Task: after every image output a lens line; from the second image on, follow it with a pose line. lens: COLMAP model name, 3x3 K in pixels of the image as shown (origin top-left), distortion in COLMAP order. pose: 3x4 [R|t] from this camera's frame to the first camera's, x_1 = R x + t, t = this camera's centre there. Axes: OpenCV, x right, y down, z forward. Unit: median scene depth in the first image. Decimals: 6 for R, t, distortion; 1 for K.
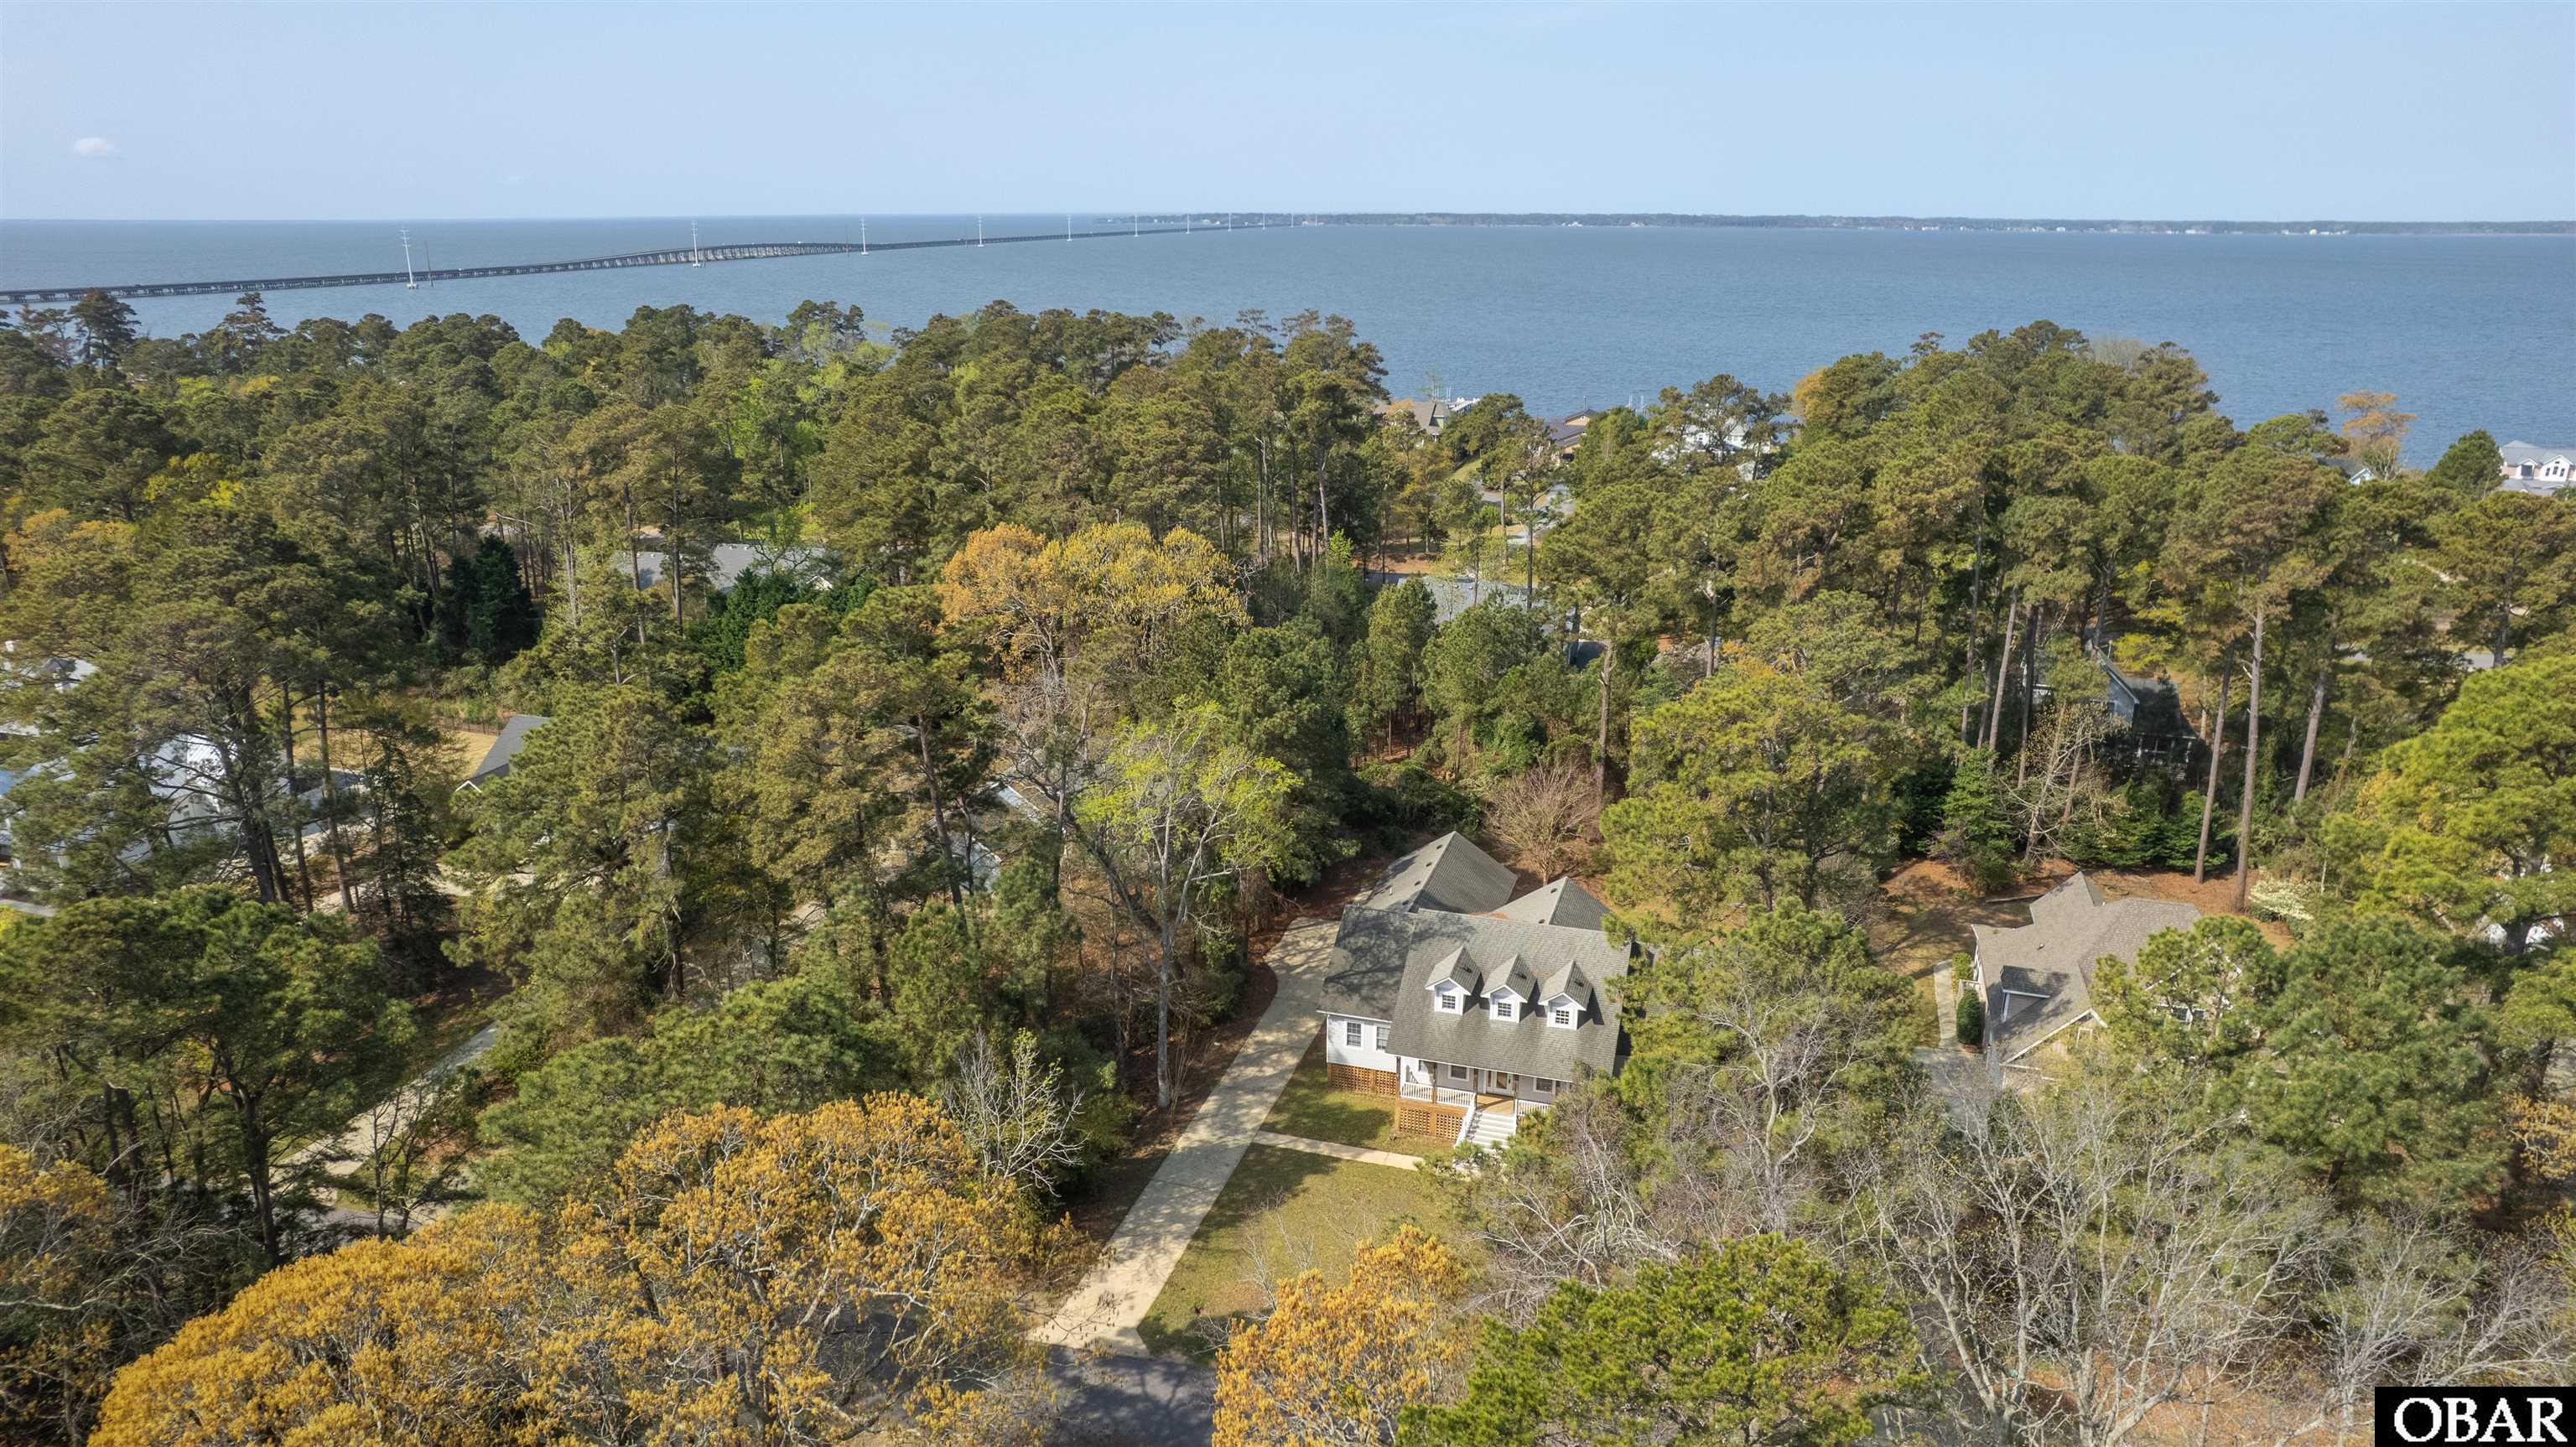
lens RADIAL K [[1645.9, 0, 1286.3], [0, 1645.9, 732.9], [0, 0, 1]] dist [-0.079368, 0.068154]
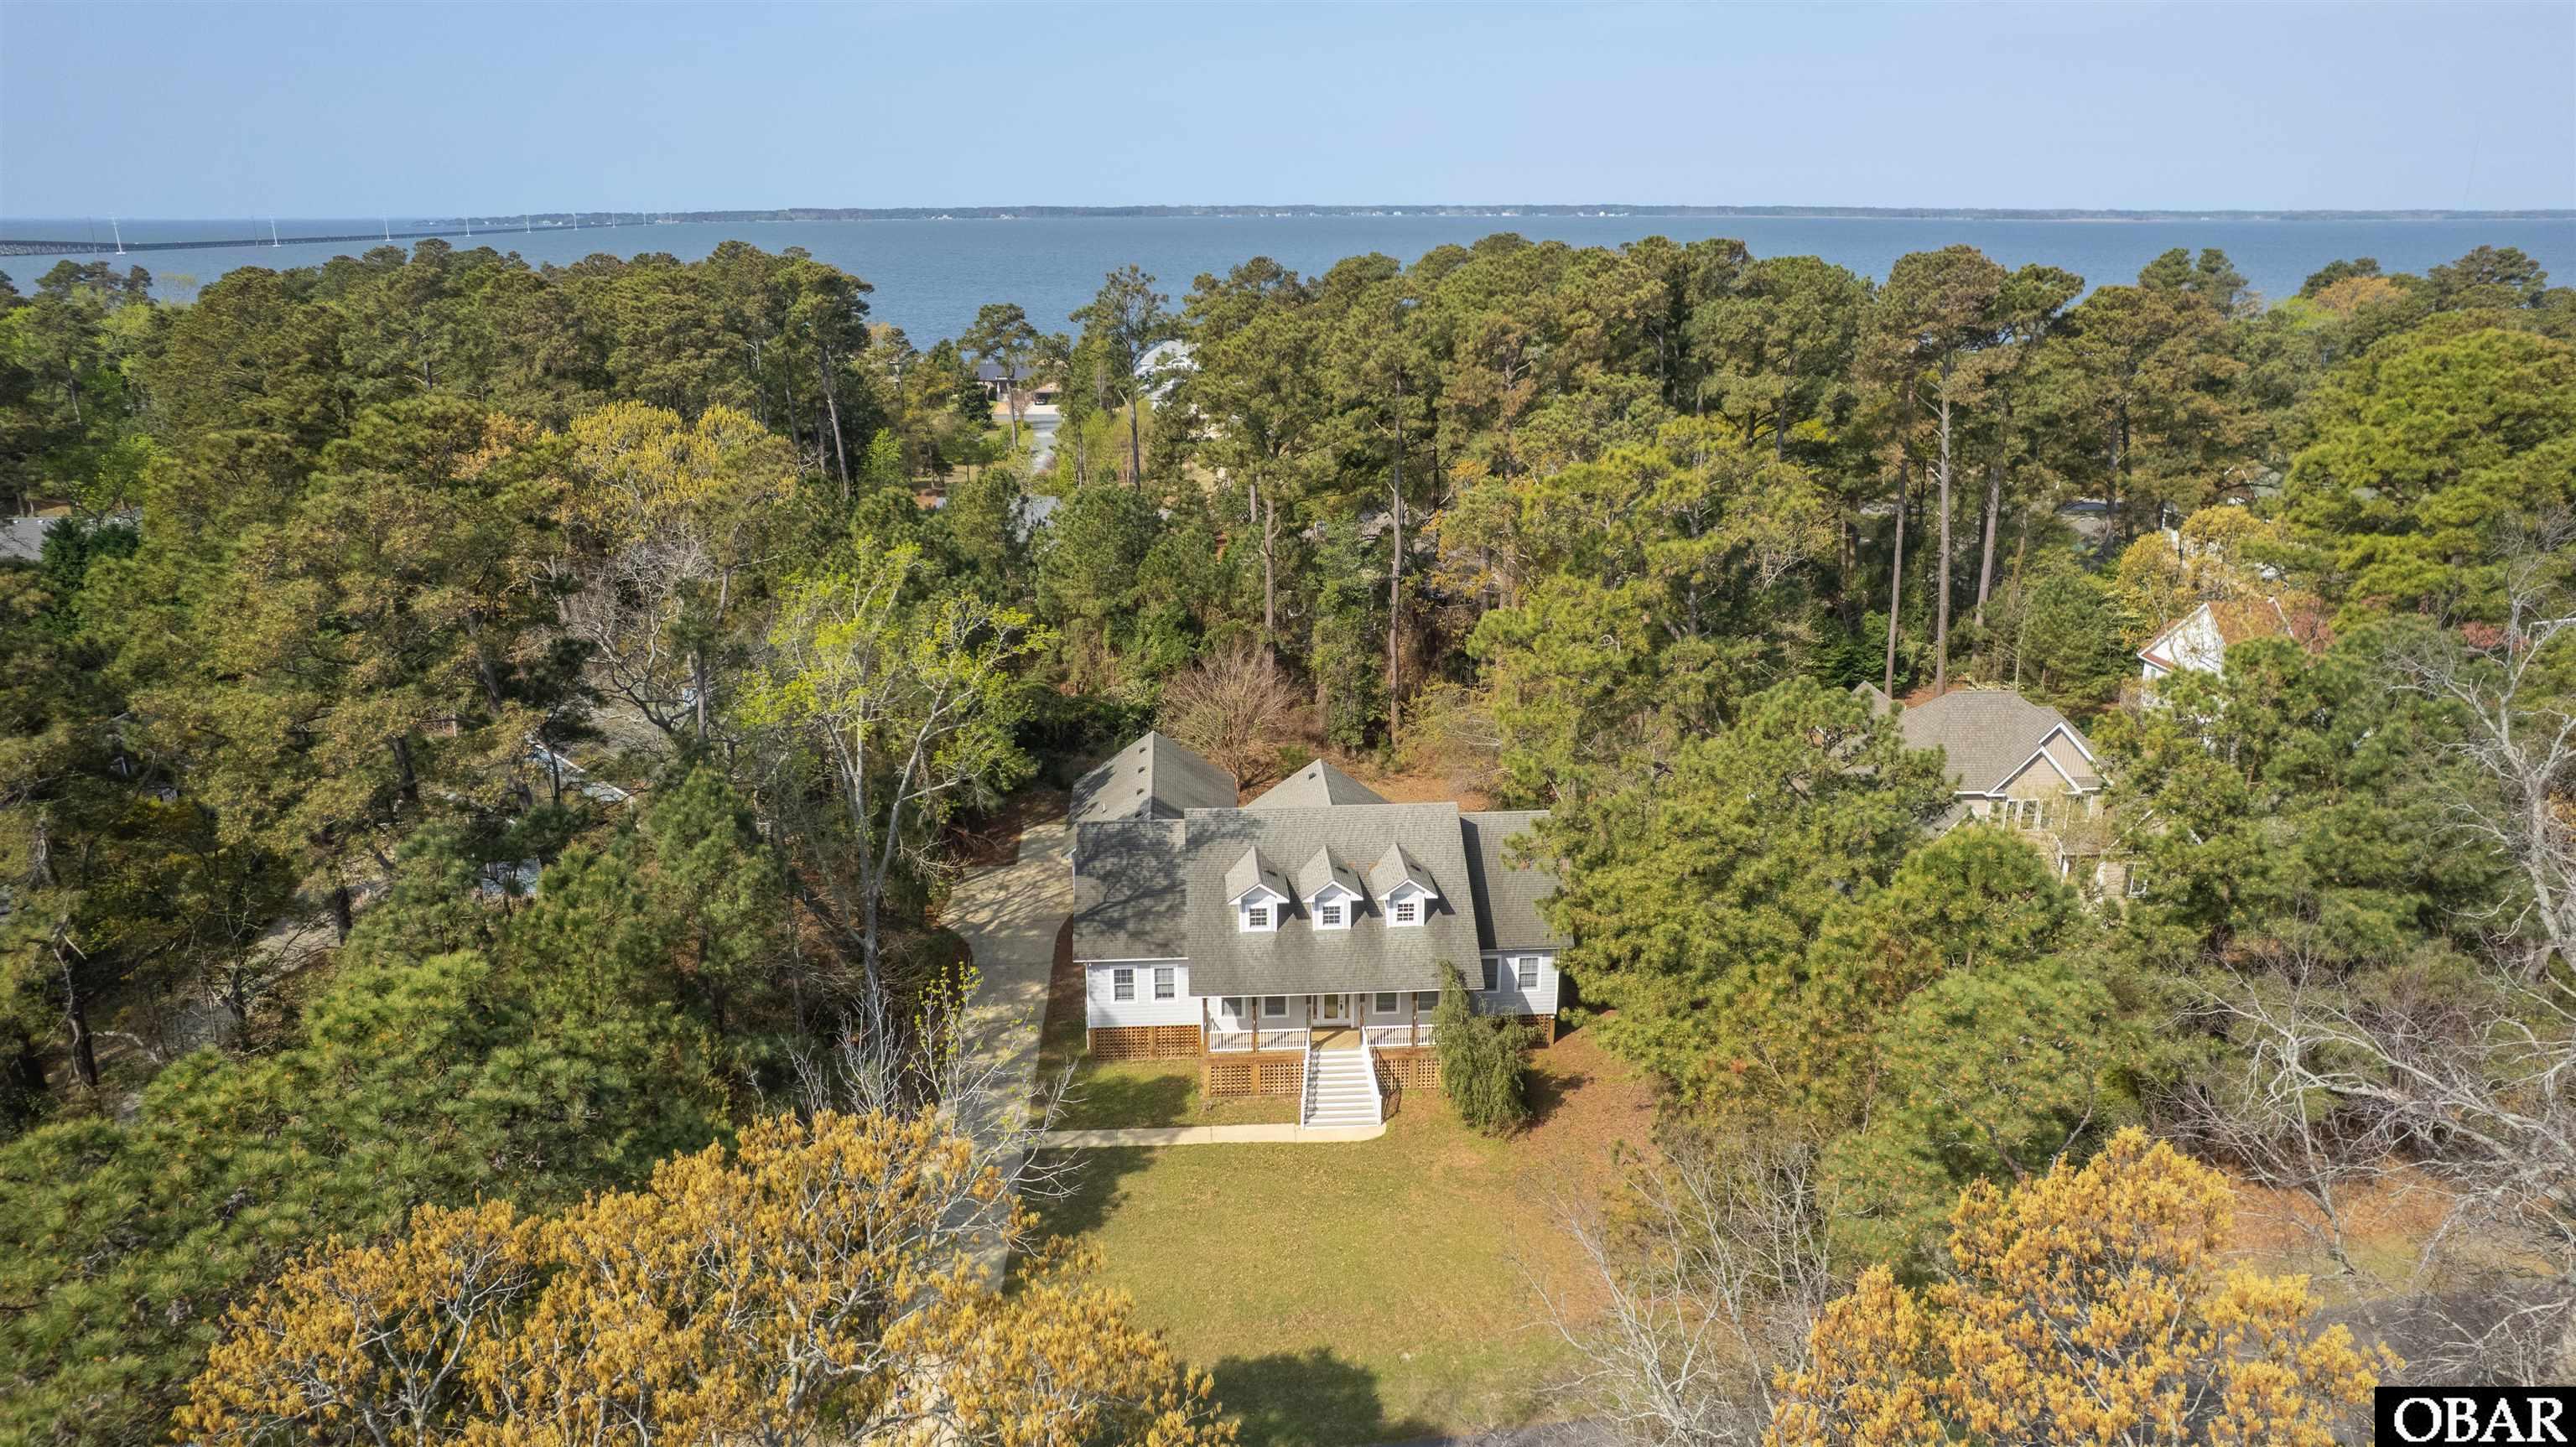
lens RADIAL K [[1645.9, 0, 1286.3], [0, 1645.9, 732.9], [0, 0, 1]] dist [-0.079368, 0.068154]
pose [[0.933393, -0.113672, 0.340376, -0.113842], [0.112863, 0.993361, 0.022245, 0.051557], [-0.340645, 0.017653, 0.940026, 0.223918]]
